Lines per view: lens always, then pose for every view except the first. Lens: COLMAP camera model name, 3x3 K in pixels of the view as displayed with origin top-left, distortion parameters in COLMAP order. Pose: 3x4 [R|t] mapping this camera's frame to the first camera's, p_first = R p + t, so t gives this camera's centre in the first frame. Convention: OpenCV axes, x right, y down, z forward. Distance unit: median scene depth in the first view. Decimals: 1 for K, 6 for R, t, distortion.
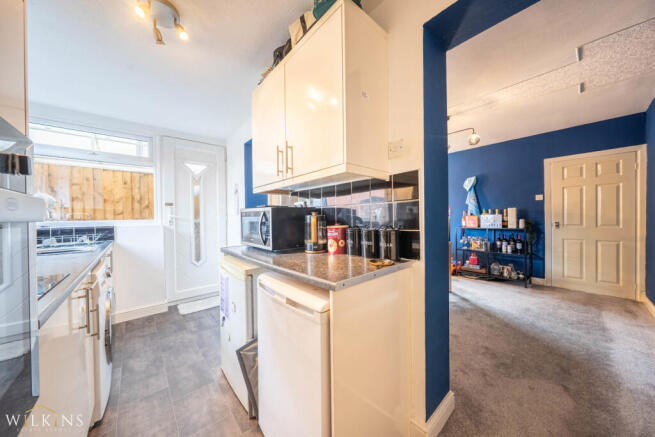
lens RADIAL K [[222.2, 0, 322.7], [0, 222.2, 205.5], [0, 0, 1]] dist [0.001293, 0.000237]
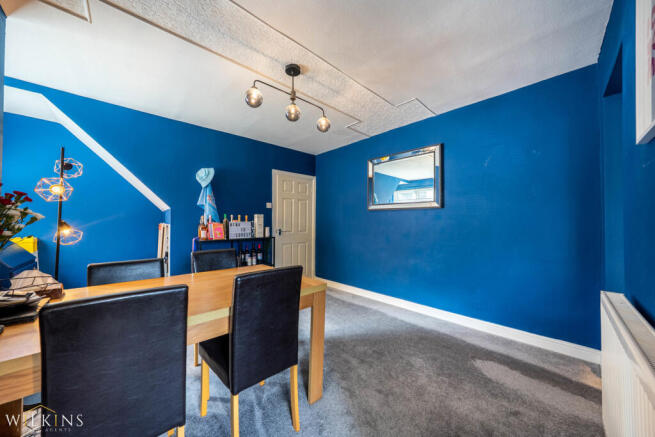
lens RADIAL K [[222.2, 0, 329.5], [0, 222.2, 219.1], [0, 0, 1]] dist [0.001293, 0.000237]
pose [[-0.065873, 0.027239, 0.997456, -0.054365], [-0.046011, 0.998481, -0.030306, 0.043876], [-0.996767, -0.047890, -0.064519, 0.788722]]
